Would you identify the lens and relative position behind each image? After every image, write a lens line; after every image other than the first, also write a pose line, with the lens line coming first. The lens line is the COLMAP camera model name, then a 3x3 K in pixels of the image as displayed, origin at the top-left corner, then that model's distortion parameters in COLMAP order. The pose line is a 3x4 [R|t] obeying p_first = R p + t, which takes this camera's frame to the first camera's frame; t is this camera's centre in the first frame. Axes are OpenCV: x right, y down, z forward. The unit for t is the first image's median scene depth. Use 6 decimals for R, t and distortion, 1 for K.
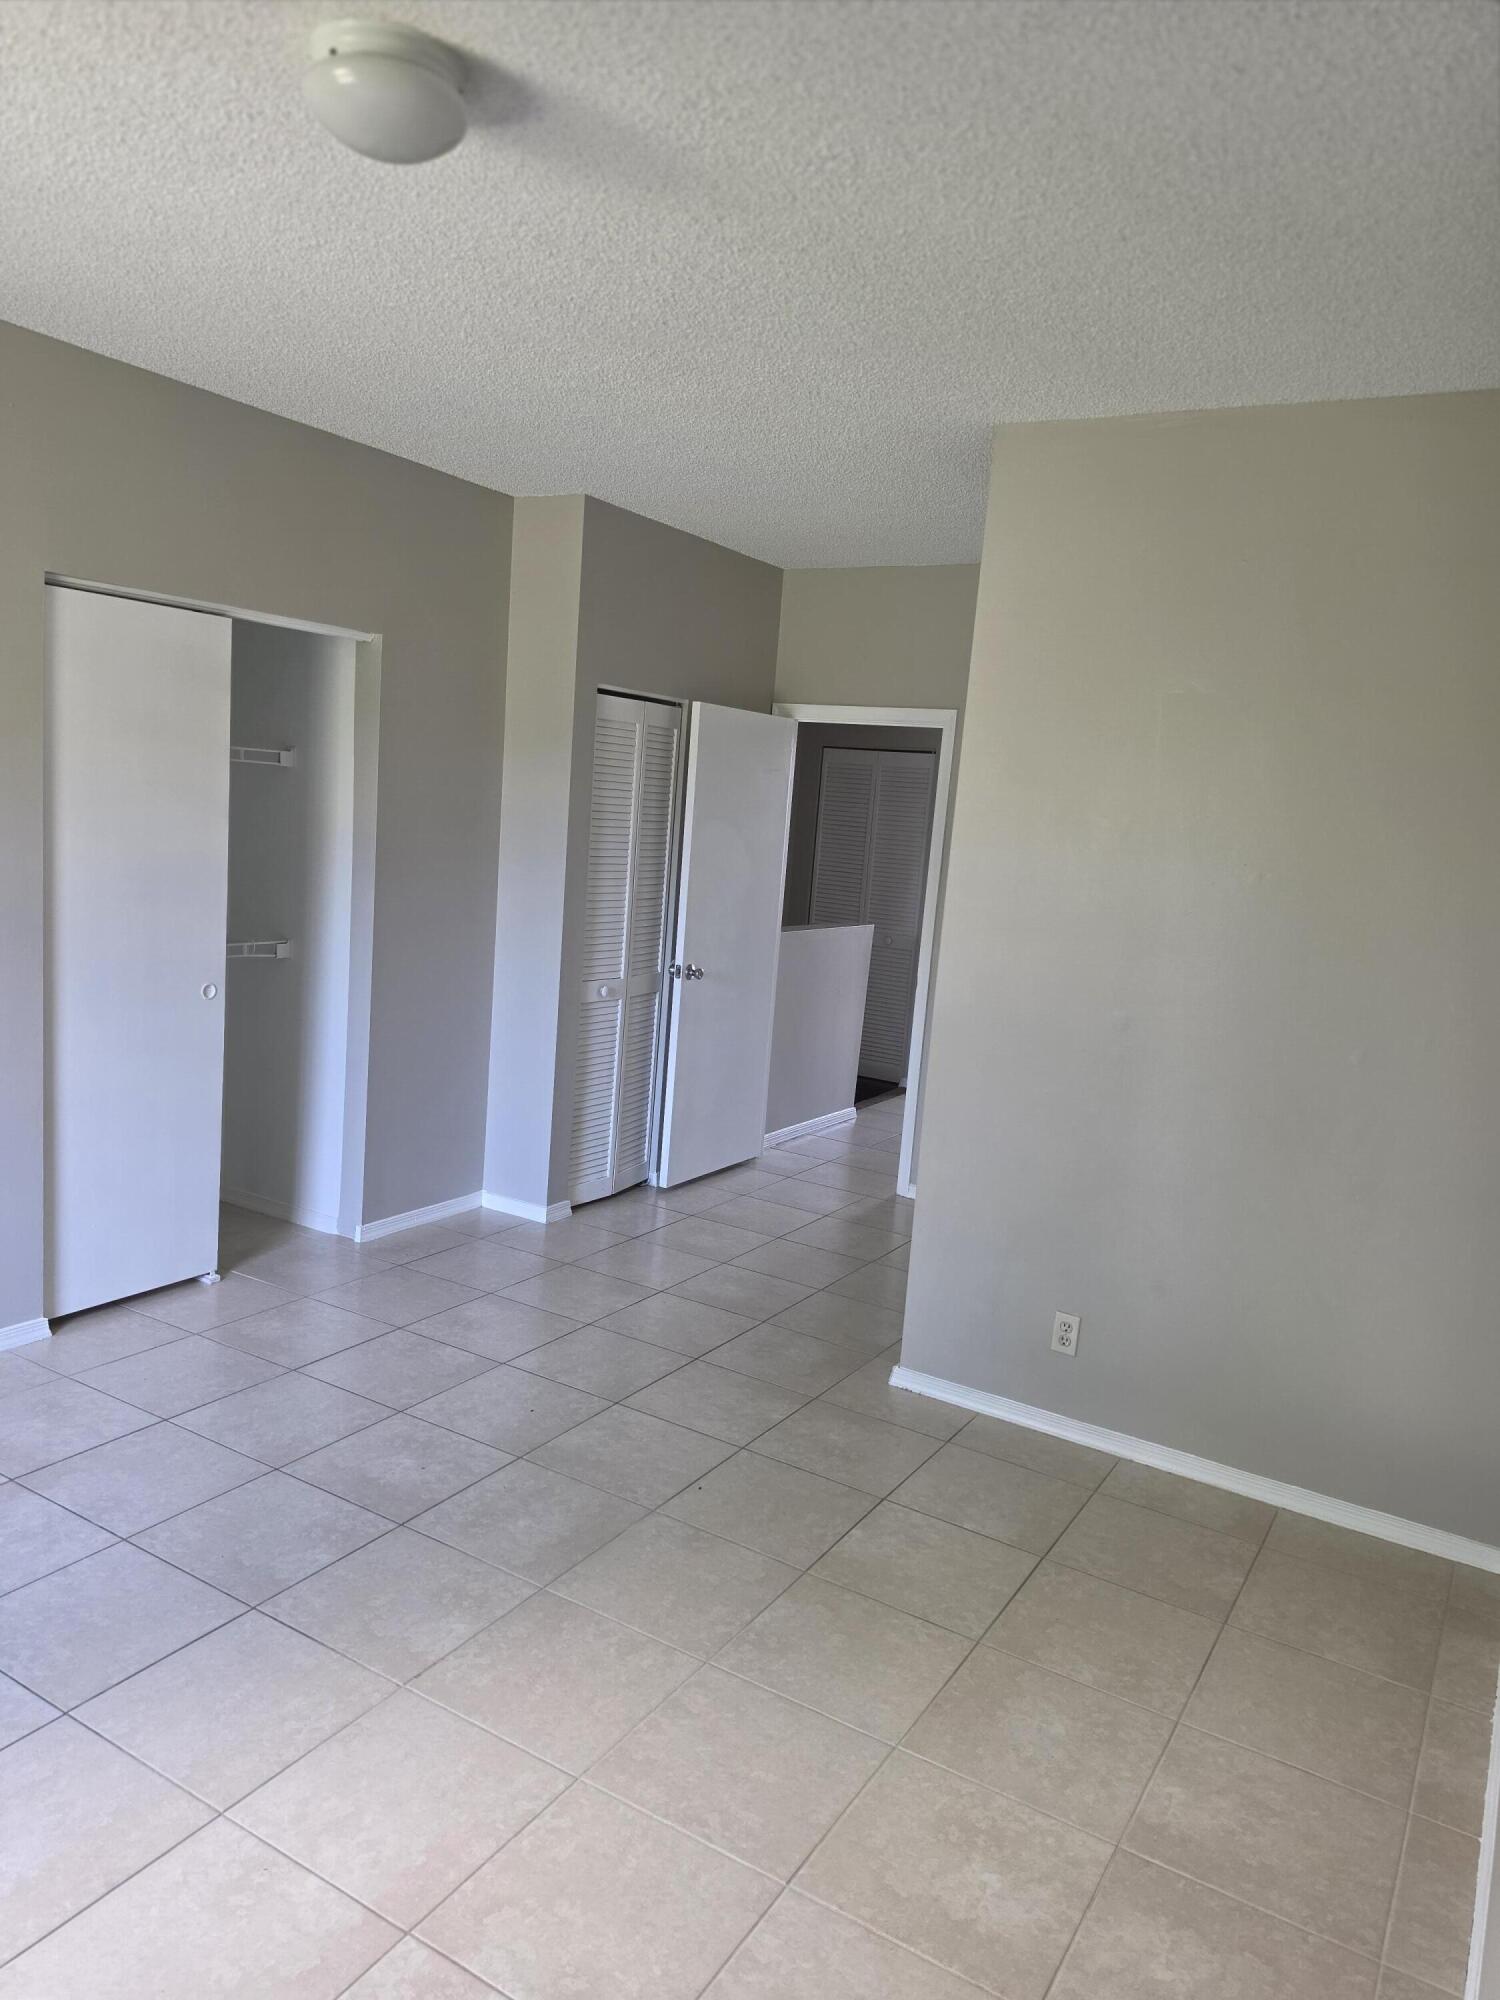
lens RADIAL K [[1409.3, 0, 744.7], [0, 1409.3, 972.8], [0, 0, 1]] dist [0.039402, -0.089257]
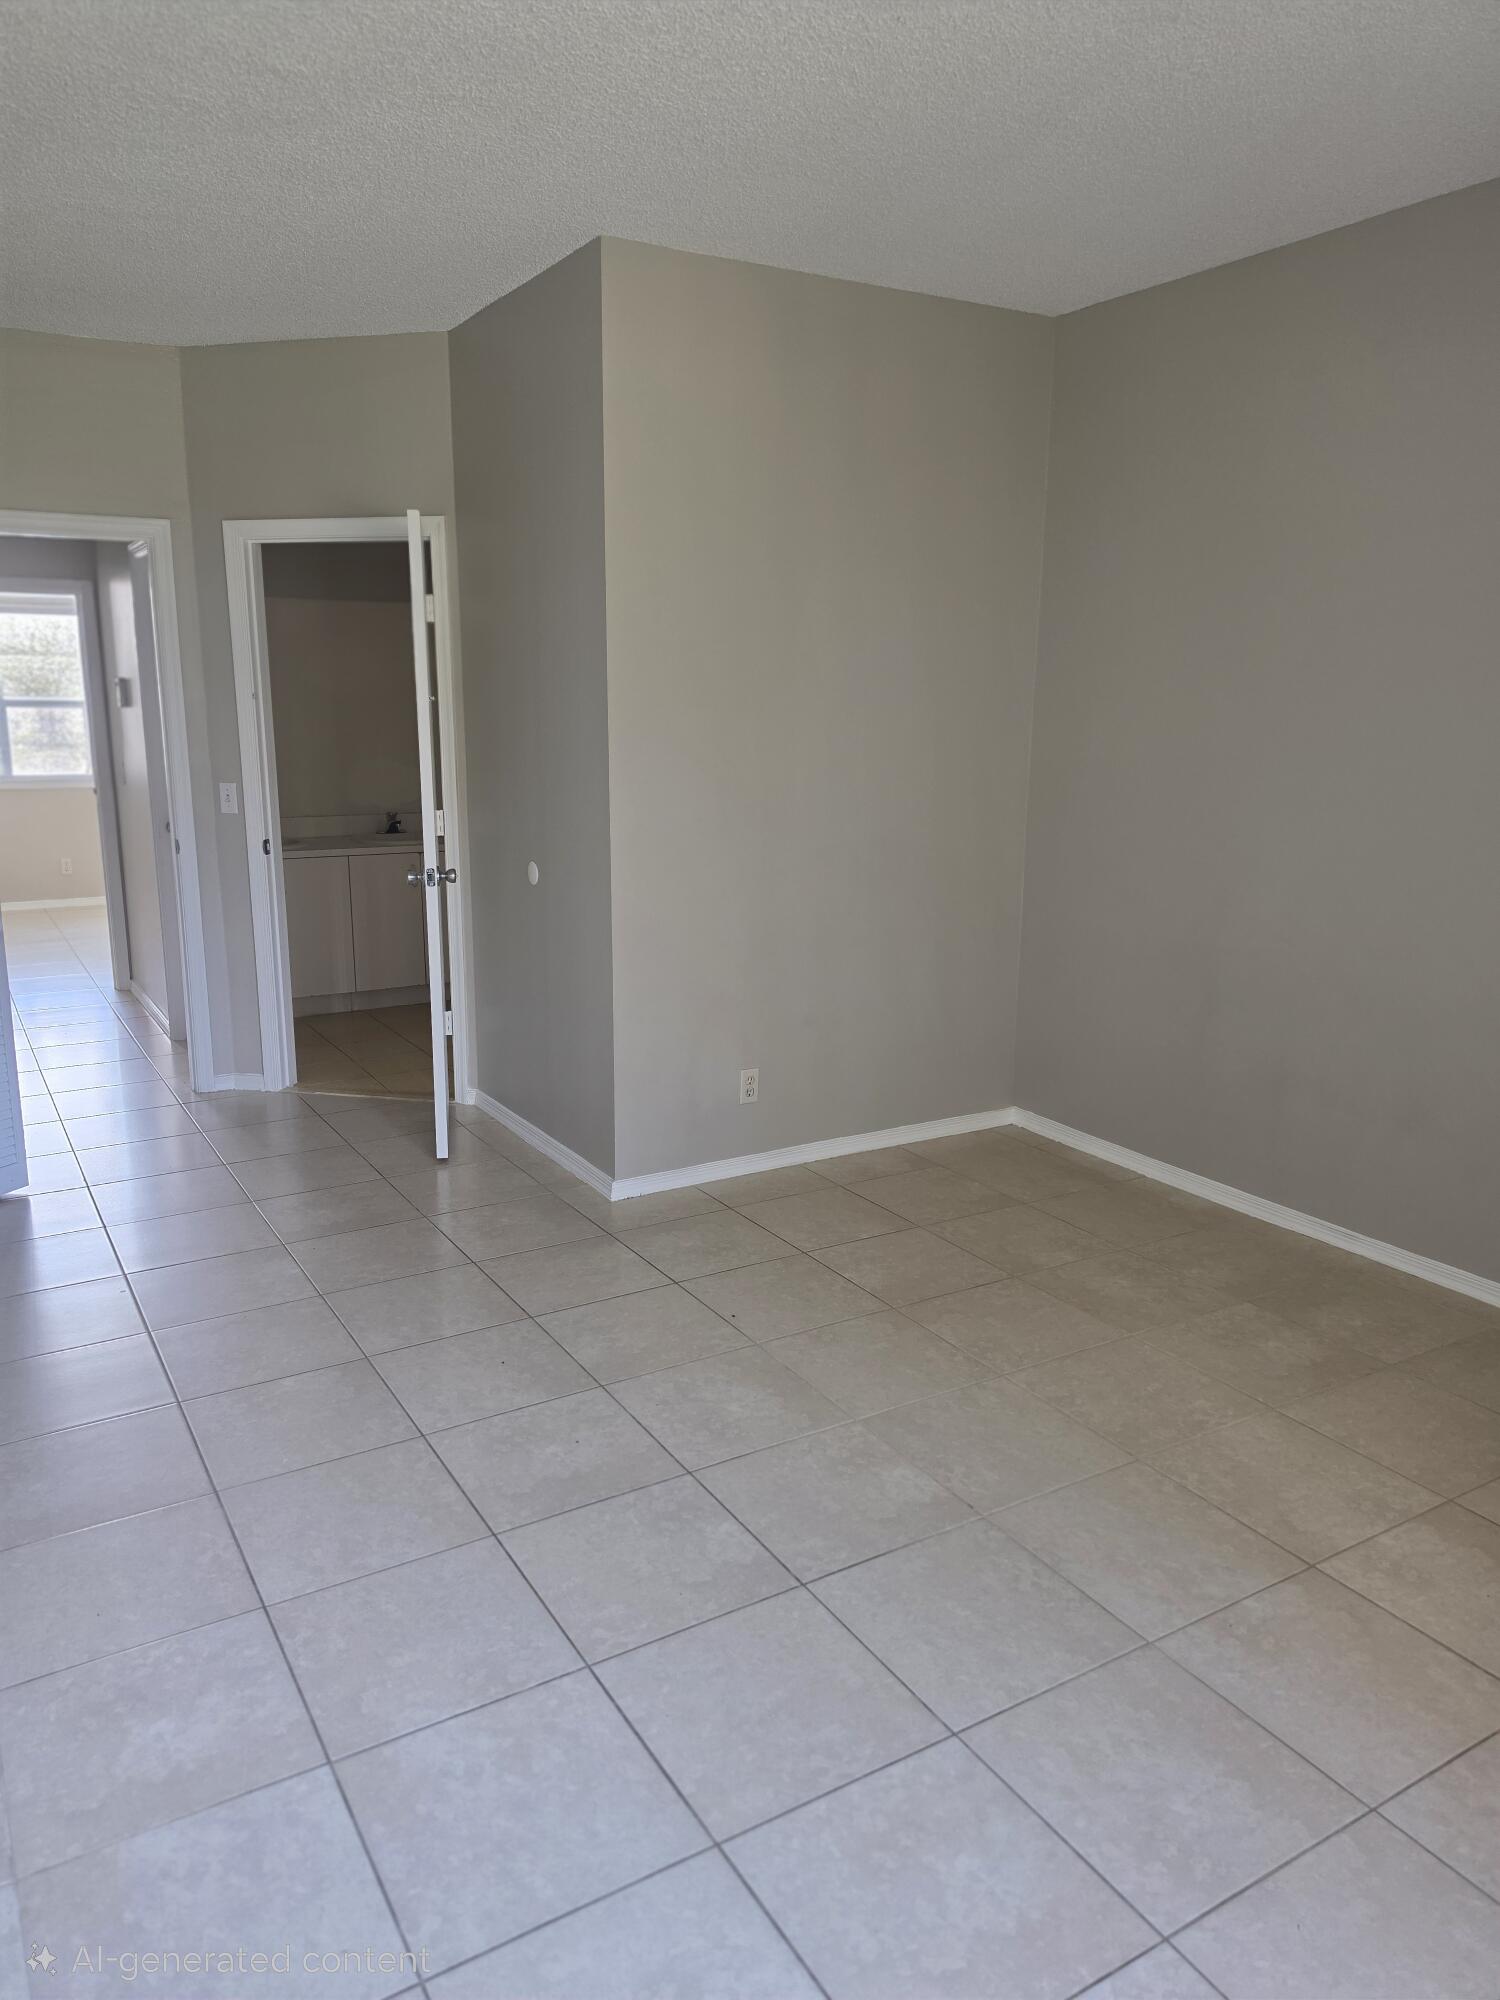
lens RADIAL K [[1403.4, 0, 754.4], [0, 1403.4, 1004.7], [0, 0, 1]] dist [-0.009422, -0.003736]
pose [[0.463273, -0.269113, 0.844368, -0.802183], [0.149235, 0.962862, 0.225000, -0.074041], [-0.873560, 0.021773, 0.486229, 0.483852]]
